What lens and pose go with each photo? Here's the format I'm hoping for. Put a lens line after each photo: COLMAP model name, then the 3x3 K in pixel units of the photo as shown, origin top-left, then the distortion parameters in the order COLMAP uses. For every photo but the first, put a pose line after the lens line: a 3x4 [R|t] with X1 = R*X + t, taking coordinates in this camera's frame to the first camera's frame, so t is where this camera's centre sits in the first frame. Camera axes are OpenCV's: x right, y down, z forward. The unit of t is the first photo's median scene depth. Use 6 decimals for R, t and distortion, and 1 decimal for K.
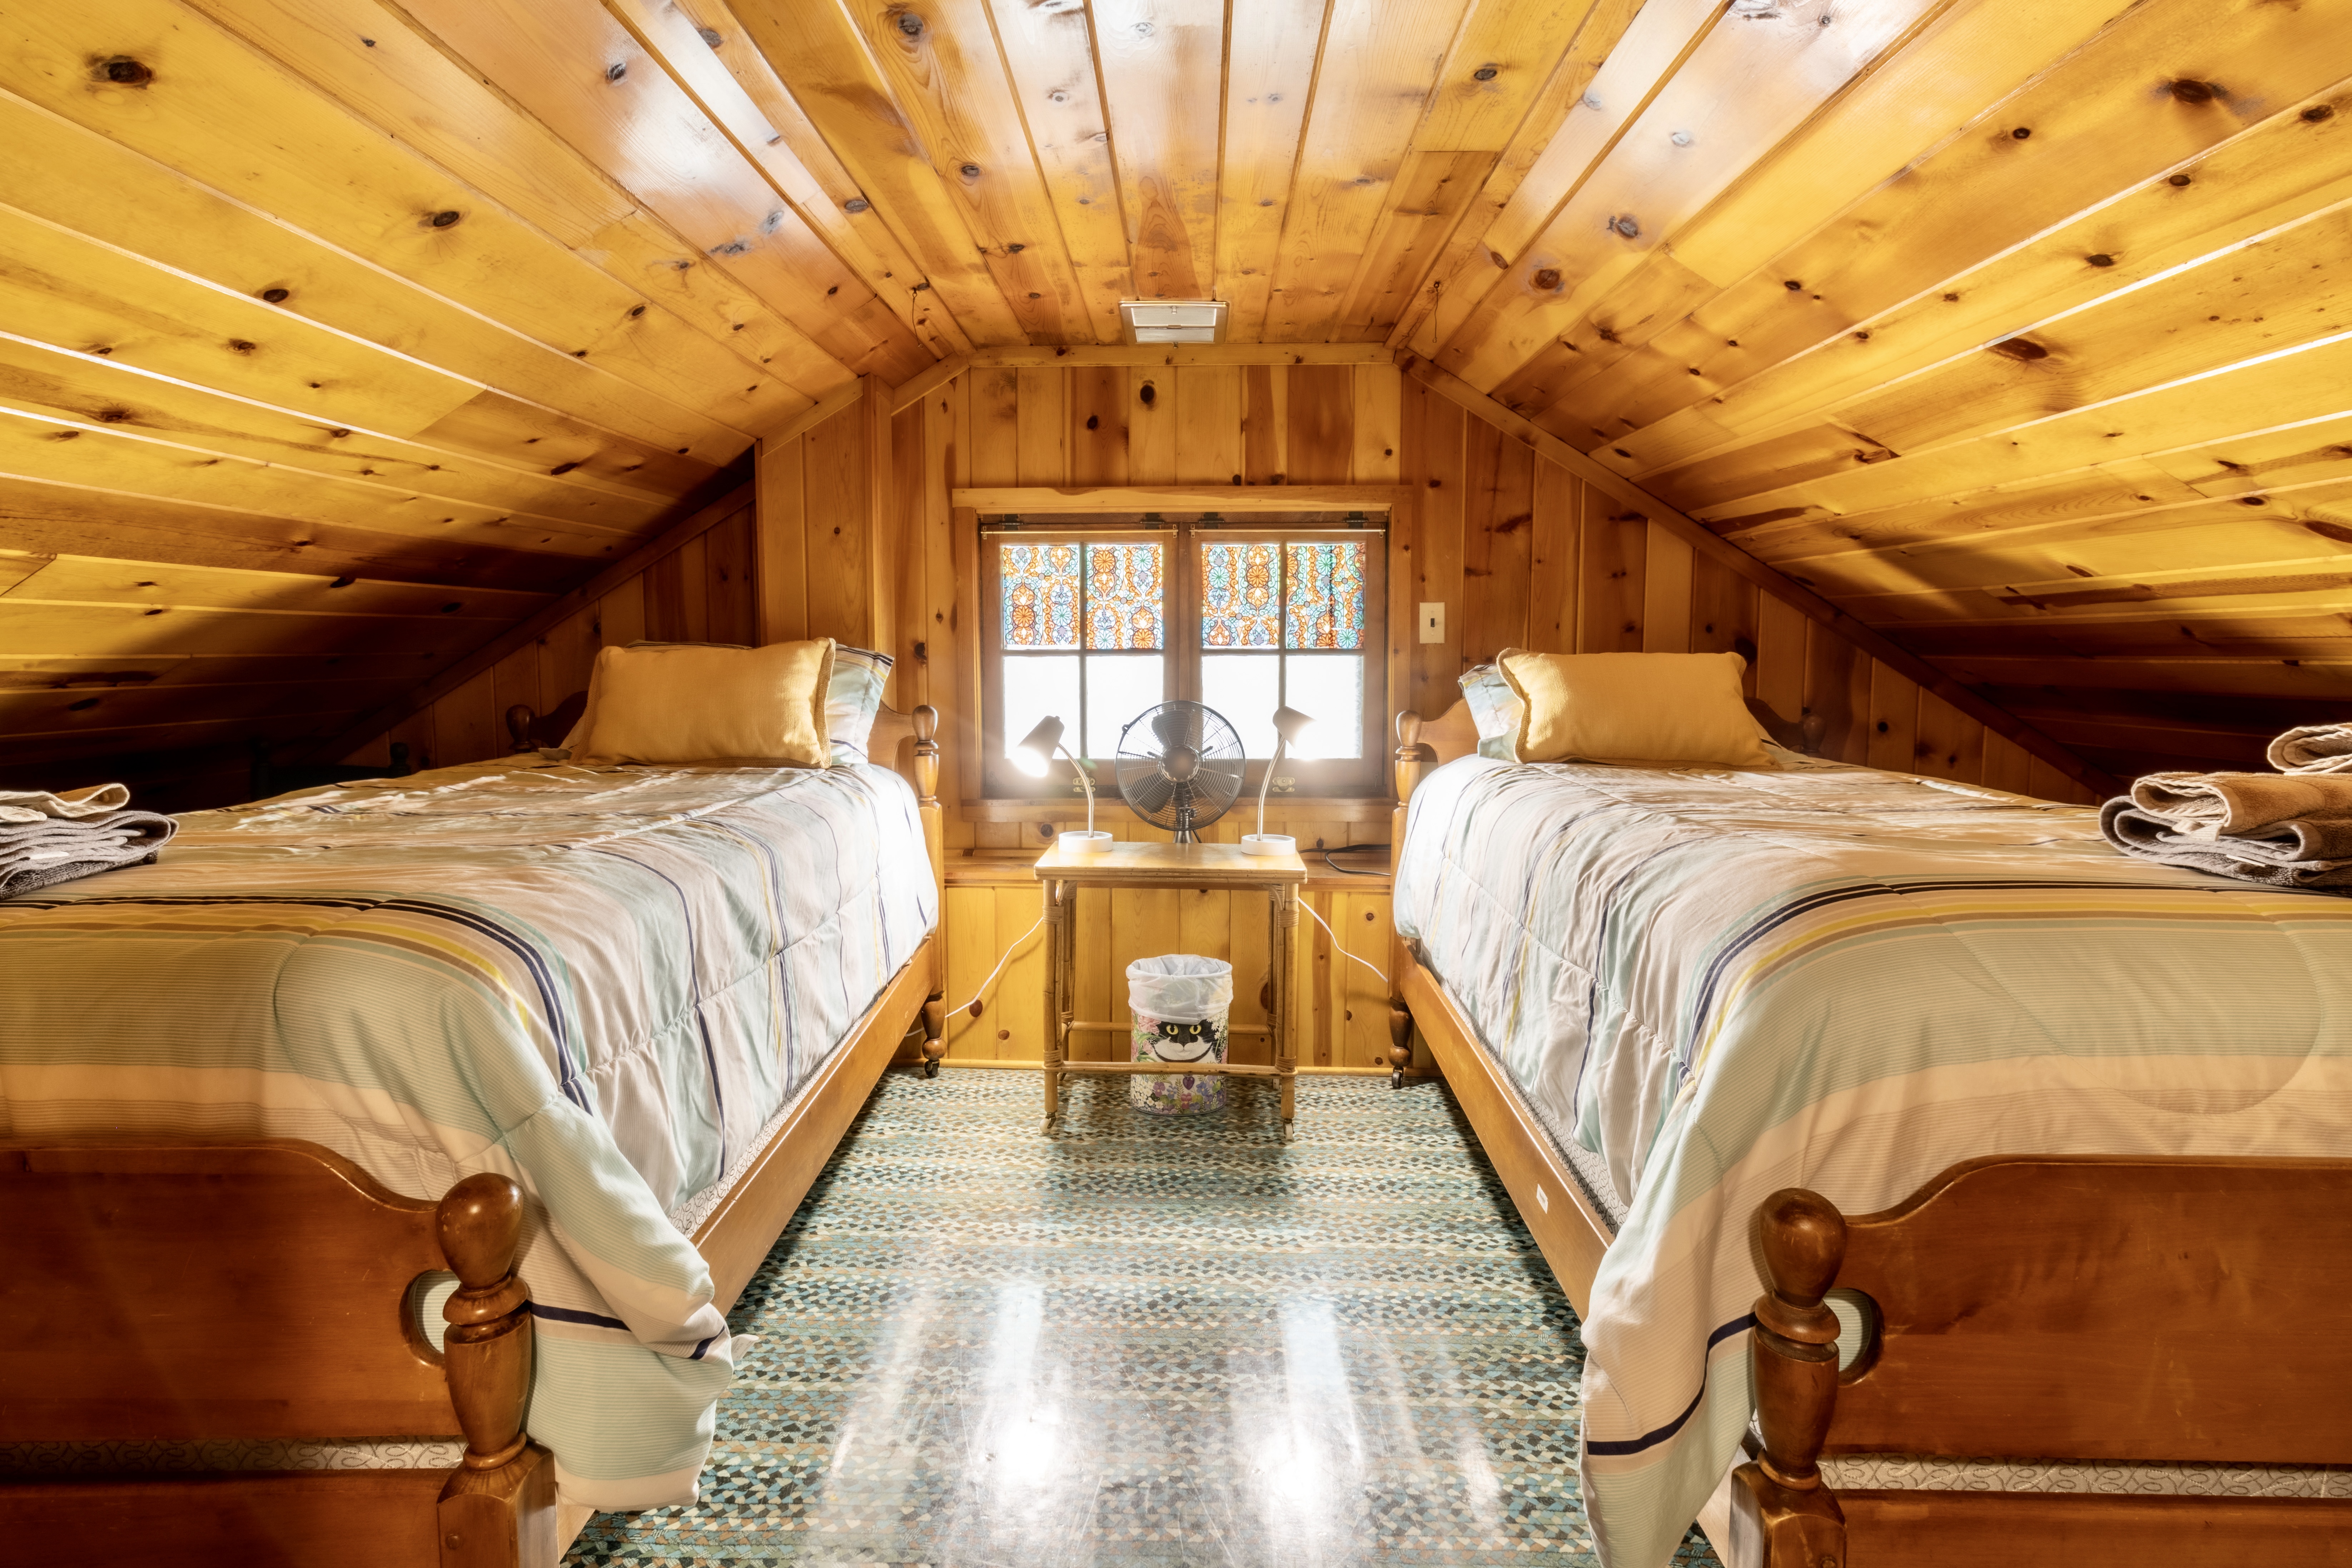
lens RADIAL K [[1144.3, 0, 1176.7], [0, 1144.3, 767.0], [0, 0, 1]] dist [0.003353, 0.001096]
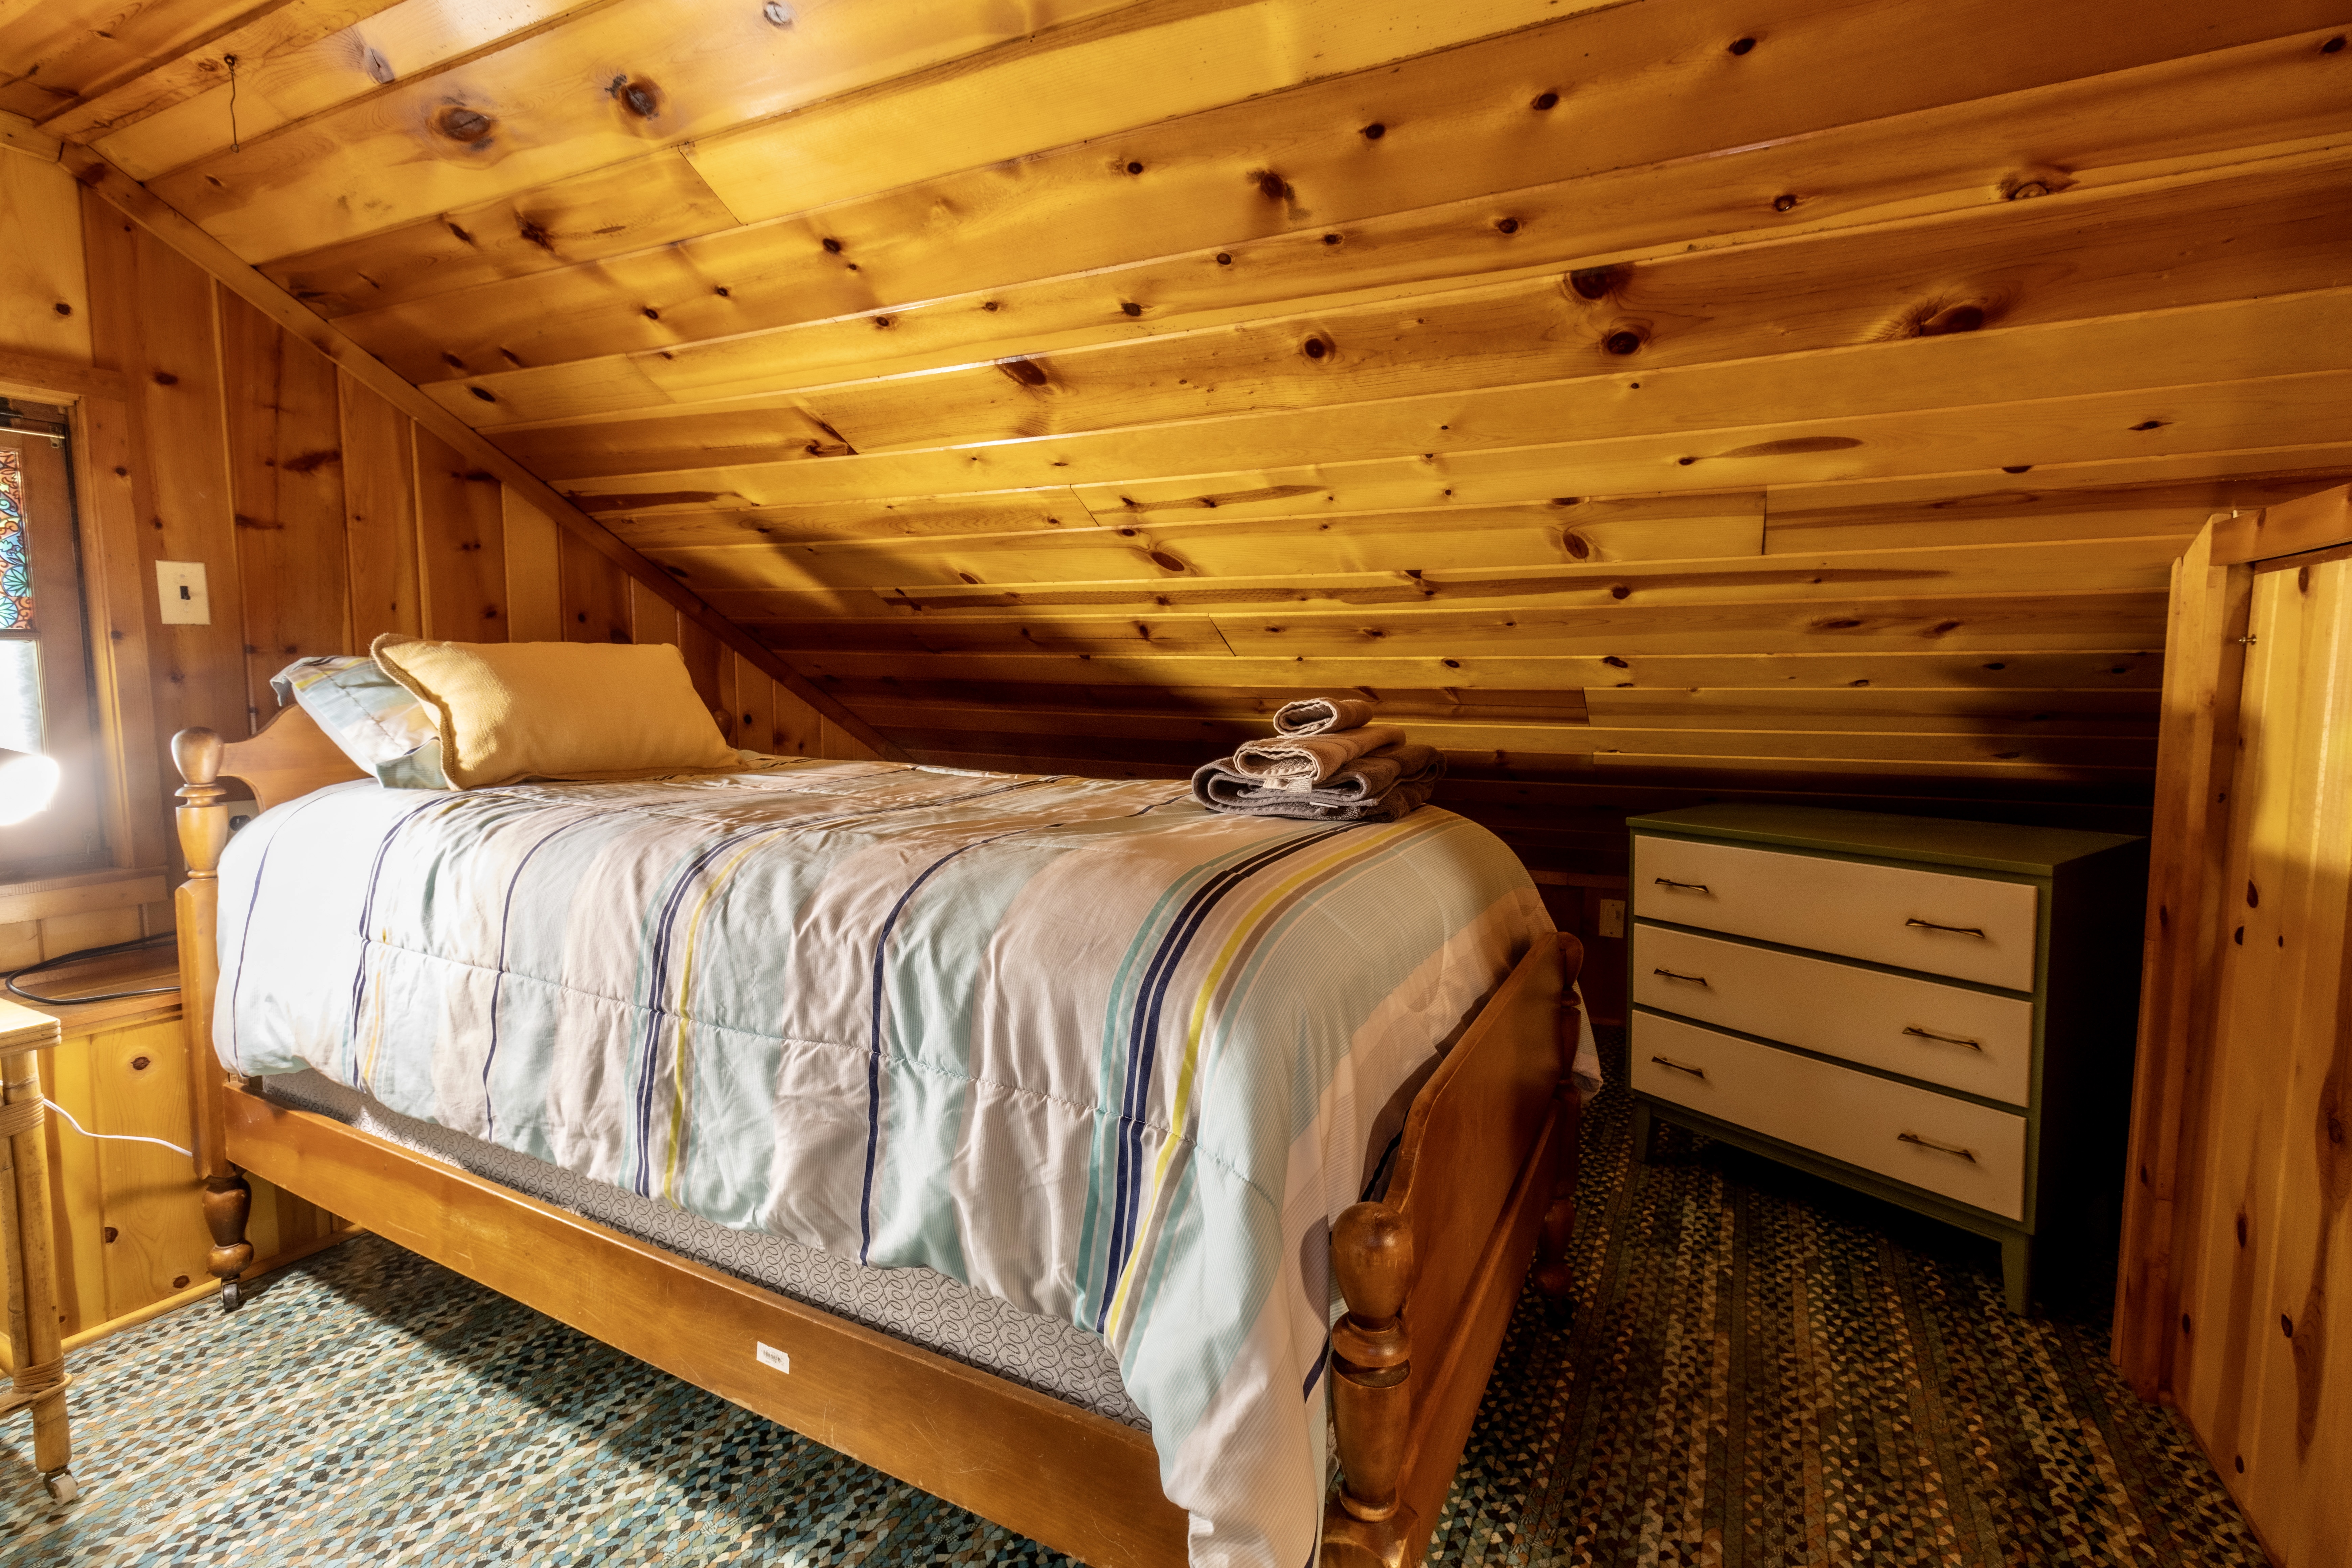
lens RADIAL K [[1087.1, 0, 1172.9], [0, 1087.1, 761.7], [0, 0, 1]] dist [0.002536, 0.000820]
pose [[0.447188, -0.081573, 0.890712, -0.113582], [0.079777, 0.995501, 0.051117, -0.020664], [-0.890875, 0.048200, 0.451684, 0.276590]]
